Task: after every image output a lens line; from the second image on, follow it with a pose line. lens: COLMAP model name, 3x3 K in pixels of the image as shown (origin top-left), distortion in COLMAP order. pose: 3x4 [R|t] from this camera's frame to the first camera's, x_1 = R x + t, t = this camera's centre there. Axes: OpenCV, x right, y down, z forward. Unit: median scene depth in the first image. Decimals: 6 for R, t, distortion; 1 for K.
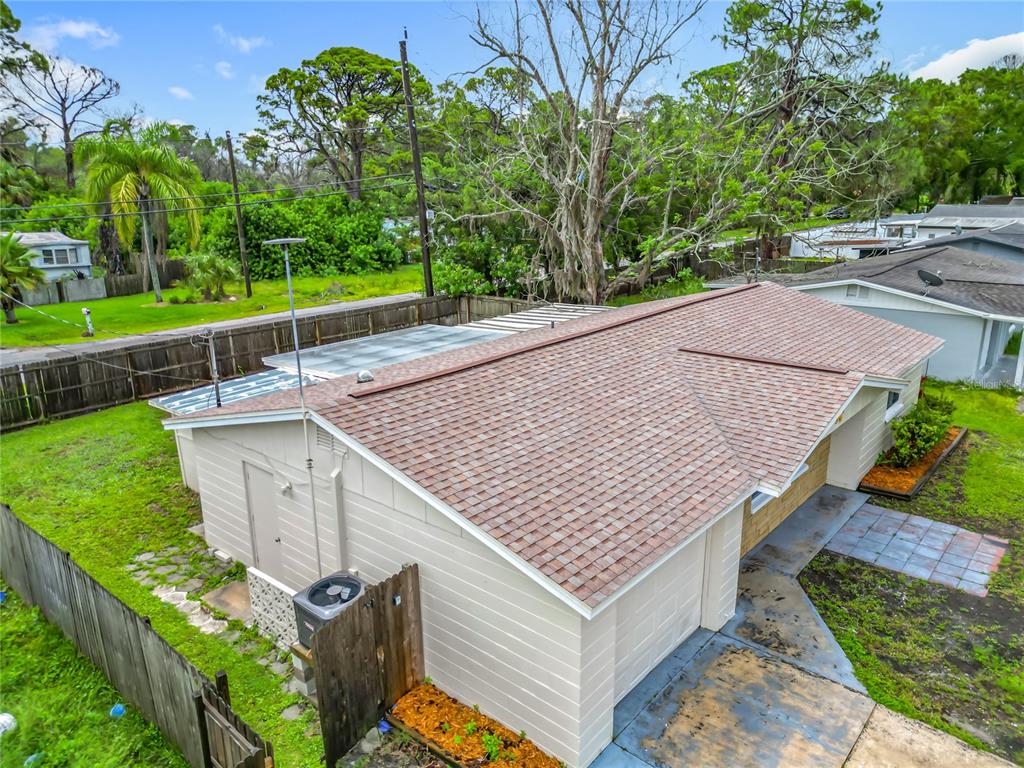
lens RADIAL K [[723.9, 0, 509.1], [0, 723.9, 385.0], [0, 0, 1]] dist [0.057675, -0.061596]
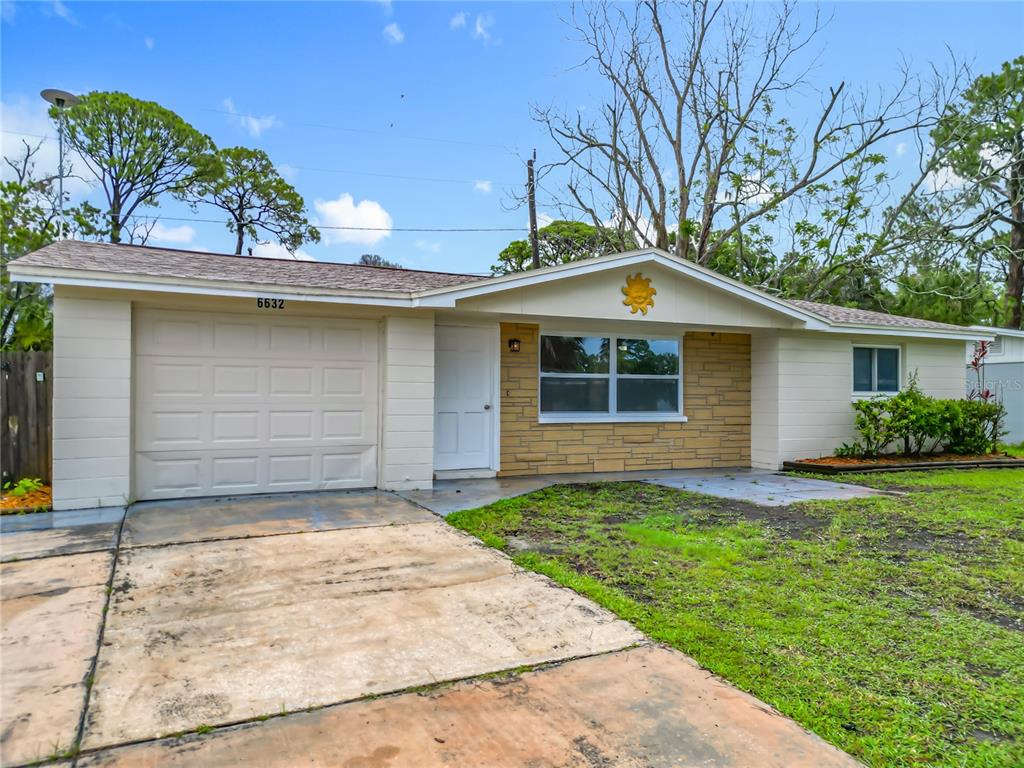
lens RADIAL K [[723.9, 0, 509.1], [0, 723.9, 385.0], [0, 0, 1]] dist [0.057675, -0.061596]
pose [[0.921609, 0.013788, -0.387874, 0.259334], [-0.121816, 0.959145, -0.255345, 0.147871], [0.368507, 0.282578, 0.885637, 0.098611]]
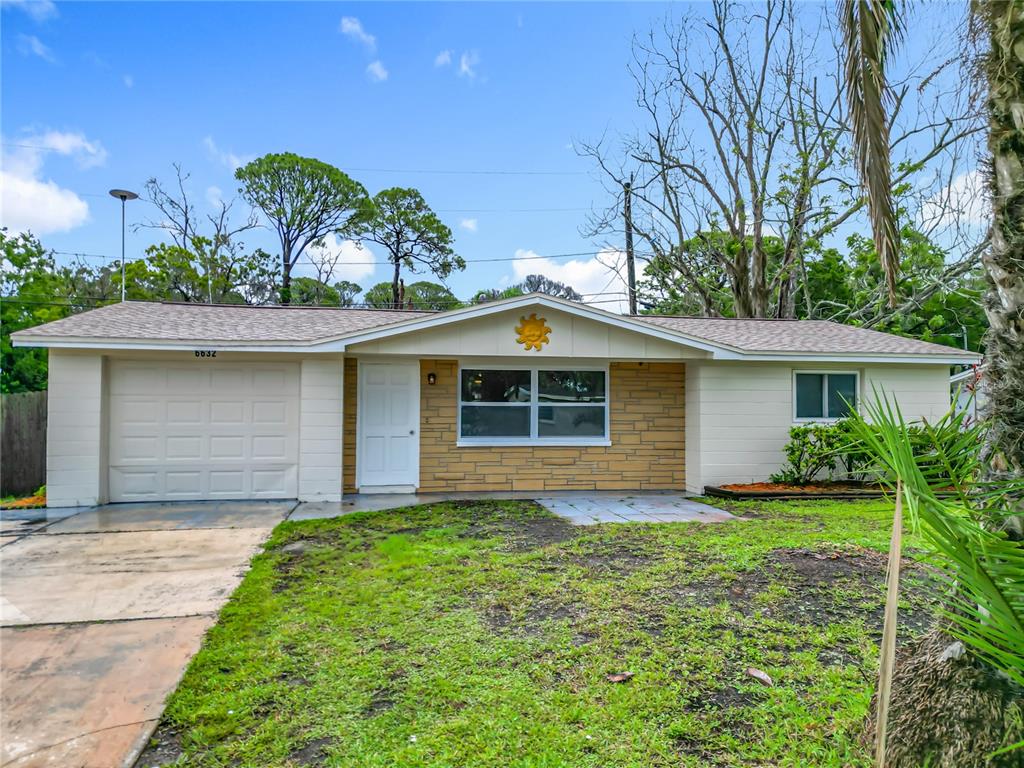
lens RADIAL K [[723.9, 0, 509.1], [0, 723.9, 385.0], [0, 0, 1]] dist [0.057675, -0.061596]
pose [[0.784611, -0.000555, -0.619988, 0.414011], [-0.181333, 0.956066, -0.230338, 0.128395], [0.592878, 0.293150, 0.750039, 0.126178]]
